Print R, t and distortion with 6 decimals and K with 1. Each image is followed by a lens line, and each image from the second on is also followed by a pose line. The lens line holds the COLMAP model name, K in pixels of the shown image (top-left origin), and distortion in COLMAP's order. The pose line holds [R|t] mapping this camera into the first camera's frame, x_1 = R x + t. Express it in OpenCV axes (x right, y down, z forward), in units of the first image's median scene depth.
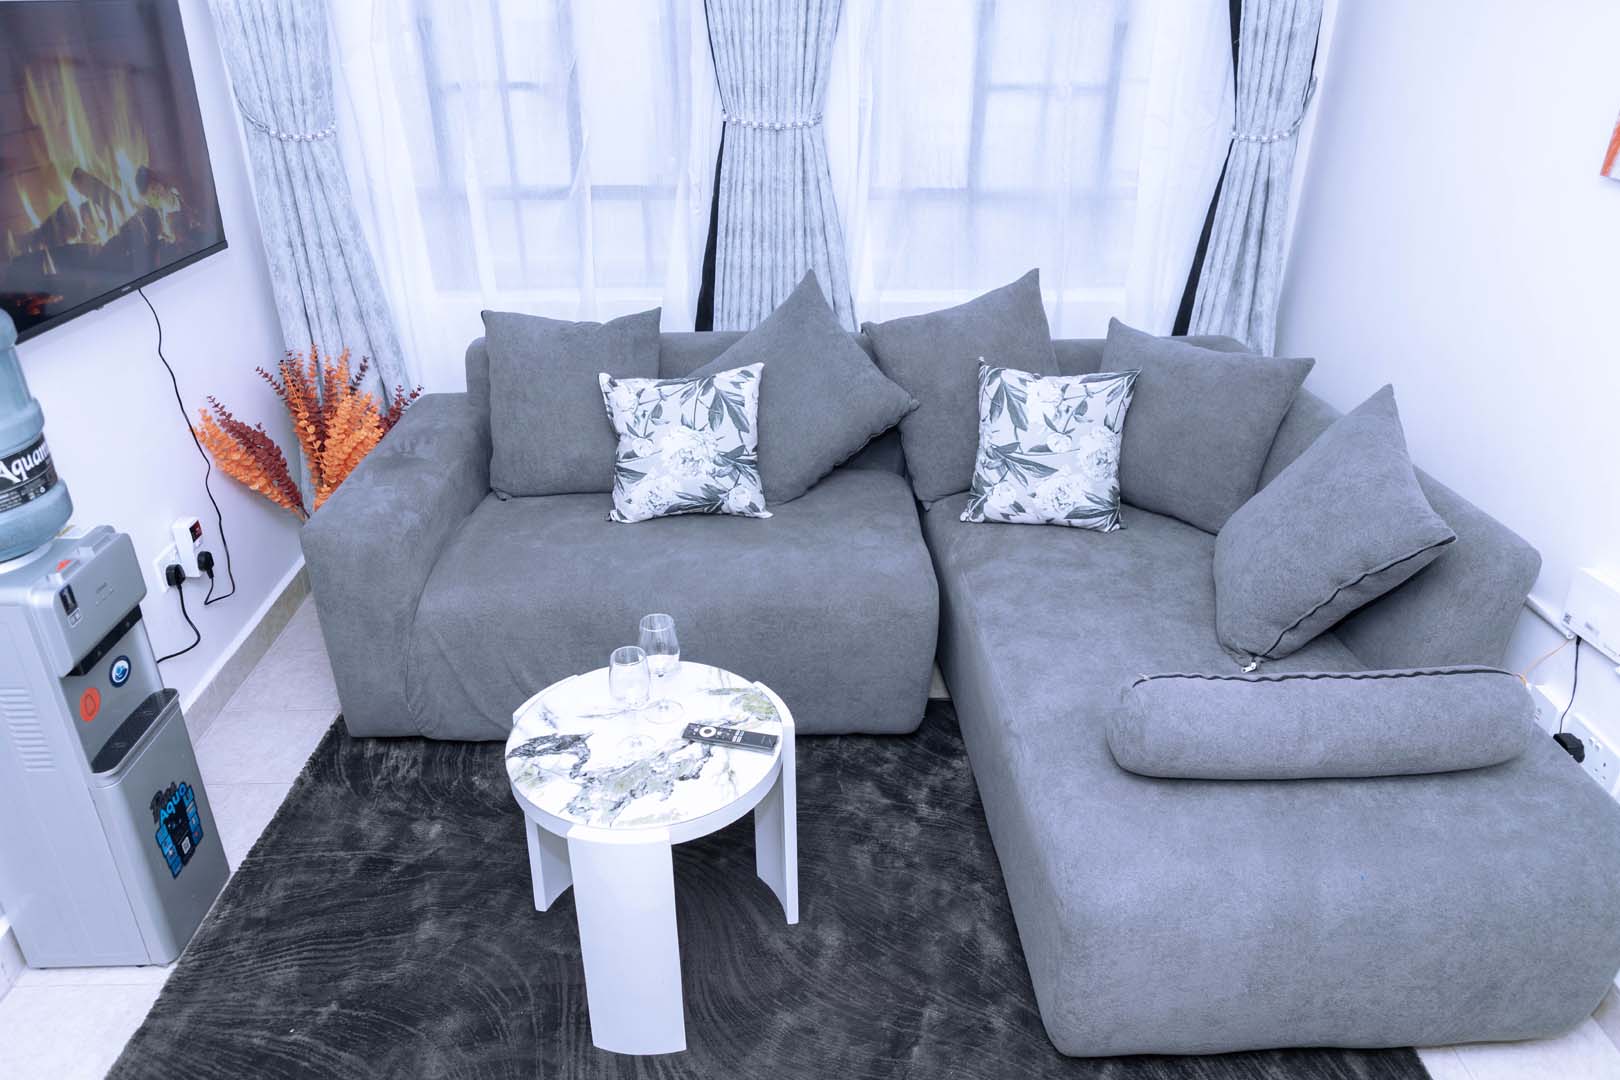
lens RADIAL K [[1094.2, 0, 810.0], [0, 1094.2, 540.0], [0, 0, 1]] dist [0.005911, -0.003537]
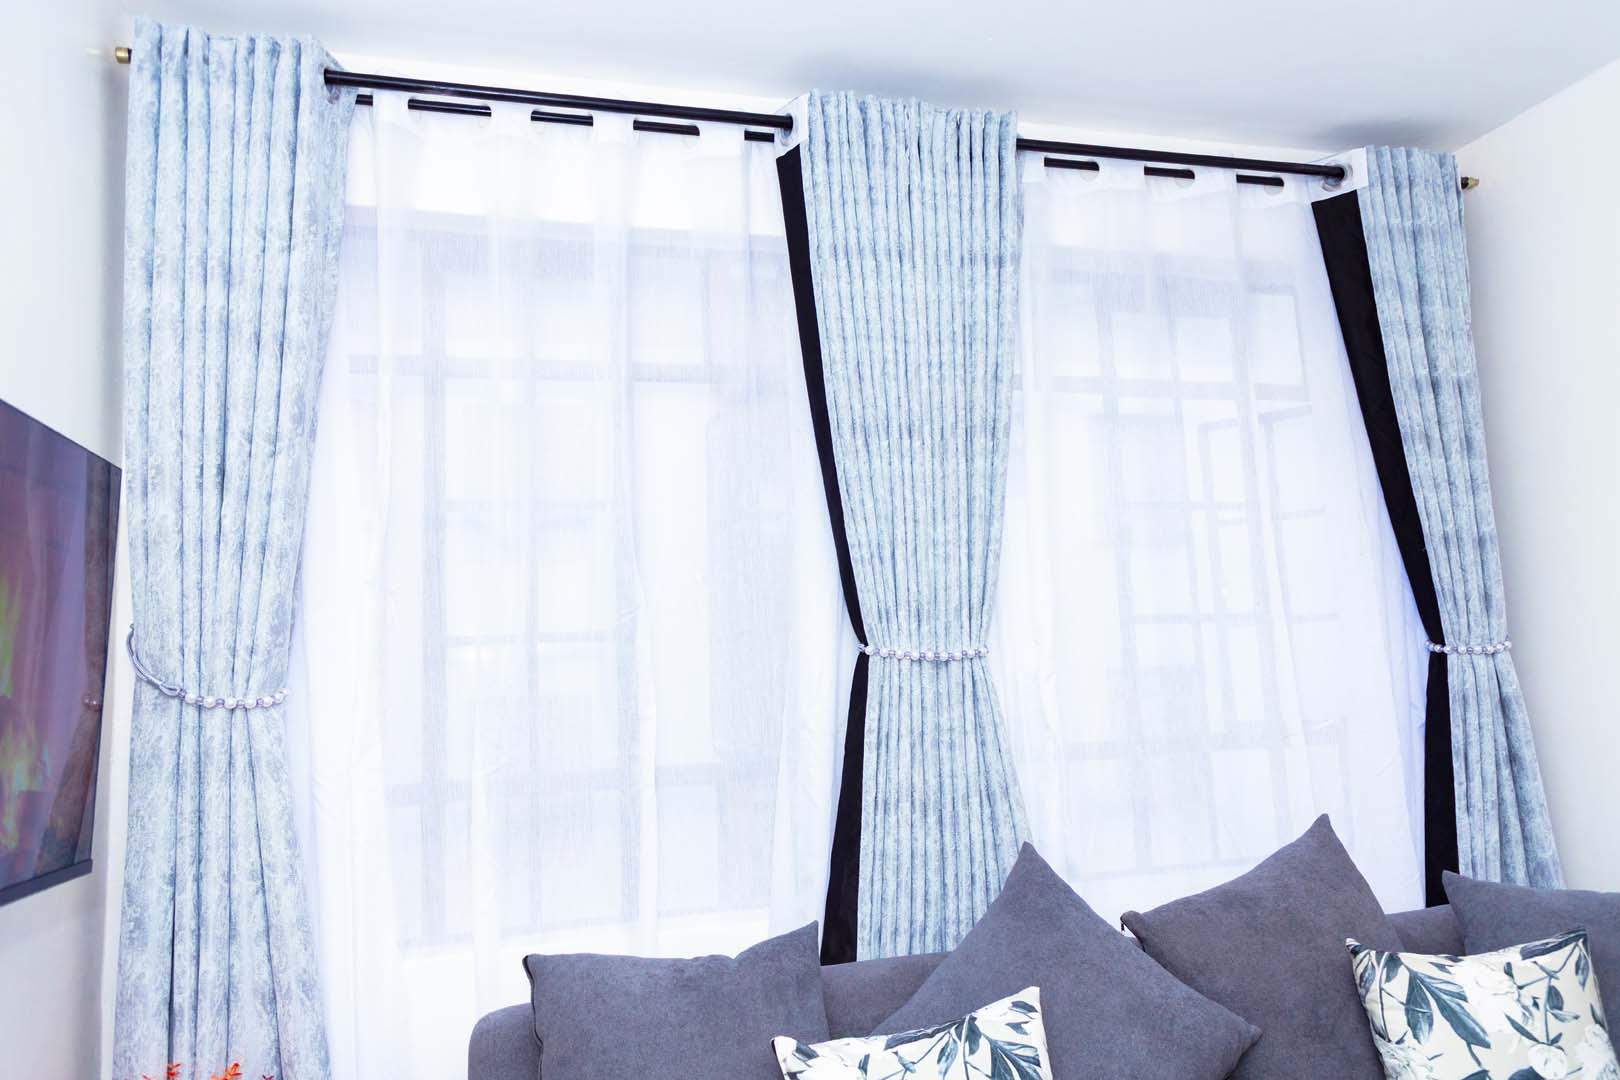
lens RADIAL K [[1094.2, 0, 810.0], [0, 1094.2, 540.0], [0, 0, 1]] dist [0.005911, -0.003537]
pose [[0.971267, -0.014563, 0.237546, -0.289272], [0.147778, 0.819296, -0.553999, -0.044036], [-0.186553, 0.573185, 0.797908, 0.375191]]
